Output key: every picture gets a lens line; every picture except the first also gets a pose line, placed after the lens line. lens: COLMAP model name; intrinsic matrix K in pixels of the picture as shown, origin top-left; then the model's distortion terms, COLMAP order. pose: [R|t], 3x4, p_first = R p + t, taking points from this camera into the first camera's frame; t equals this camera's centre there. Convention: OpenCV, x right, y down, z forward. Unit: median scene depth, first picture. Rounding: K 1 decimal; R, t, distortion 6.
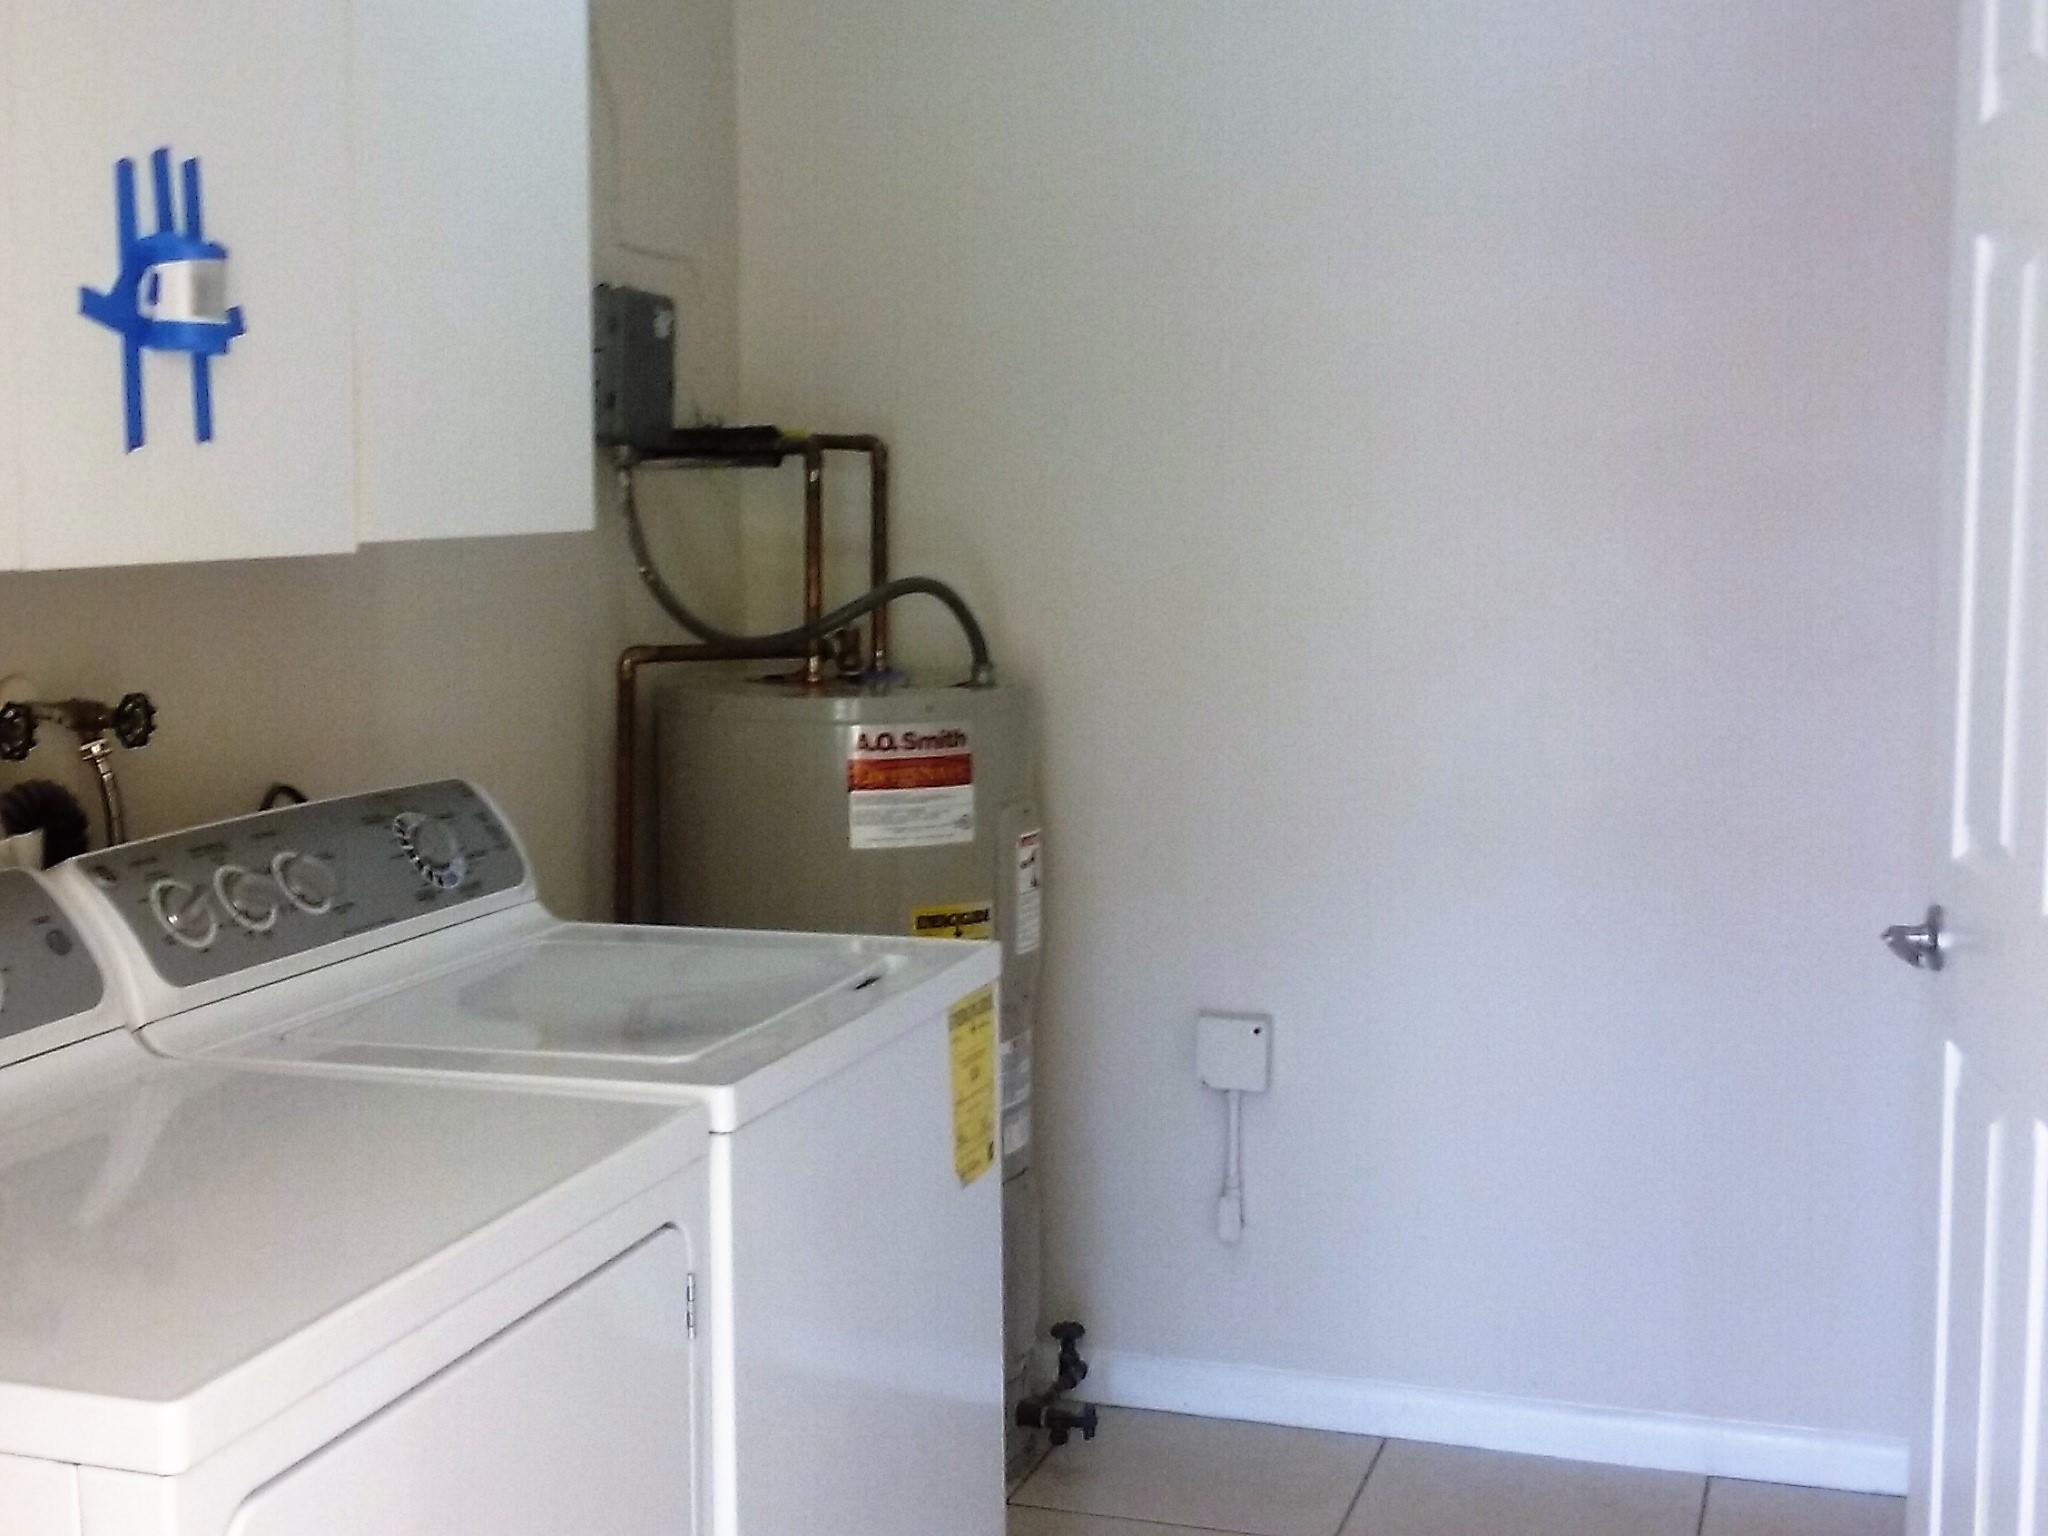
lens RADIAL K [[2606.0, 0, 1024.0], [0, 2606.0, 768.0], [0, 0, 1]] dist [0.048554, -0.022218]
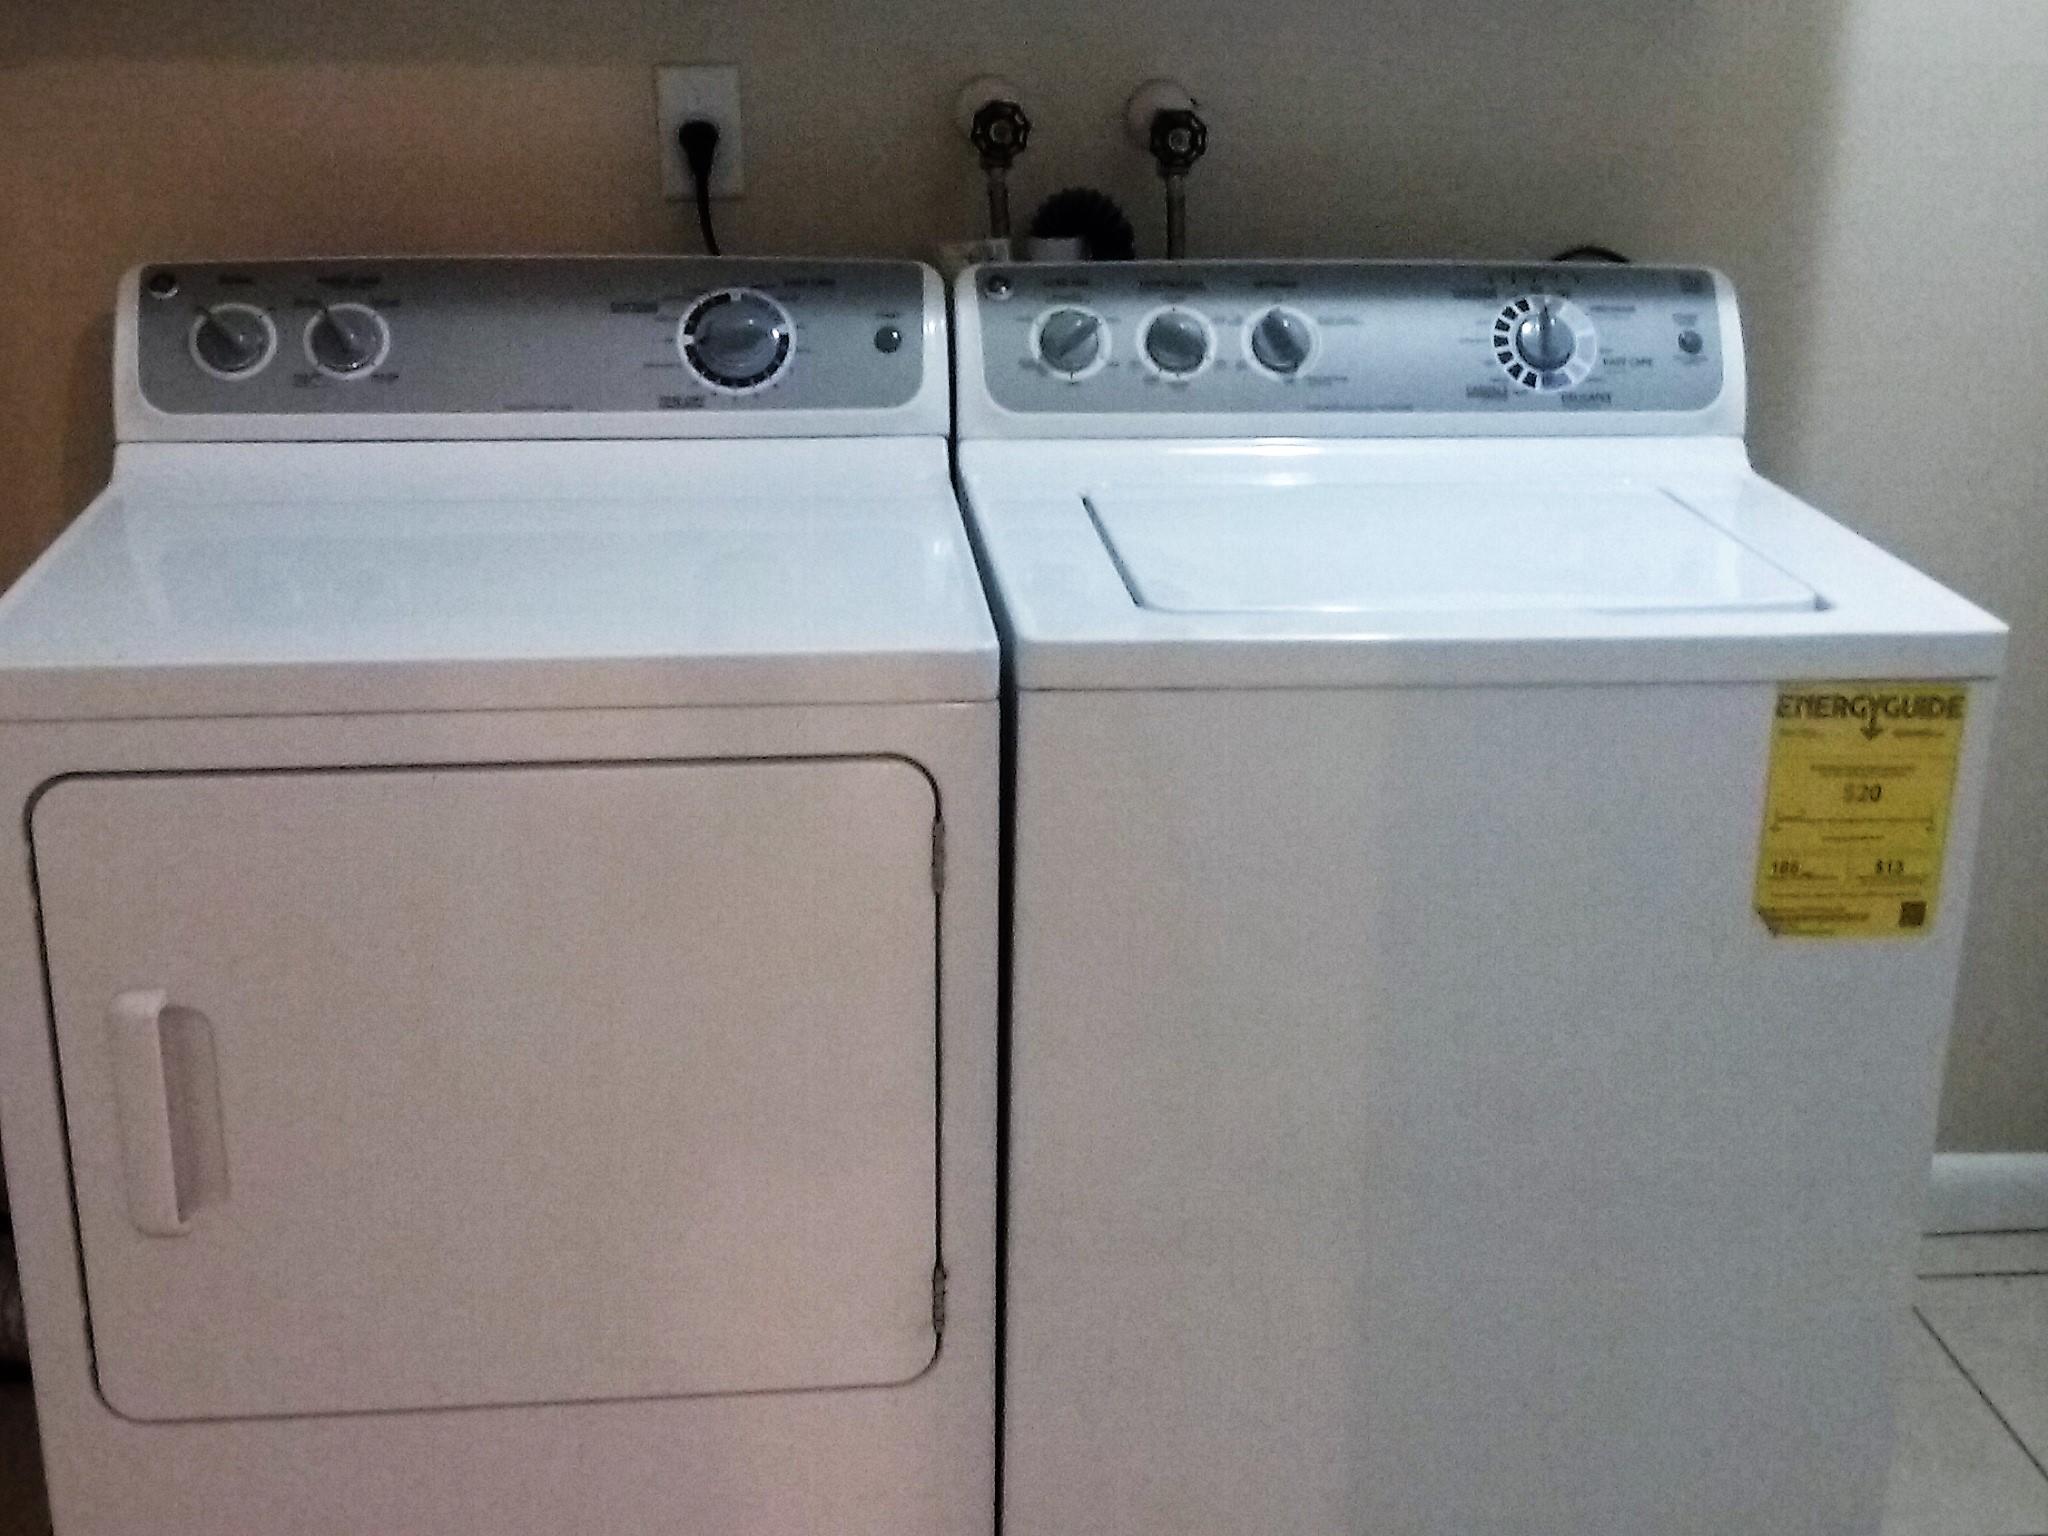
lens RADIAL K [[2606.0, 0, 1024.0], [0, 2606.0, 768.0], [0, 0, 1]] dist [0.048554, -0.022218]
pose [[0.393446, 0.313141, -0.864374, 0.498784], [-0.120607, 0.949659, 0.289140, -0.064912], [0.911402, -0.009511, 0.411407, 0.511918]]
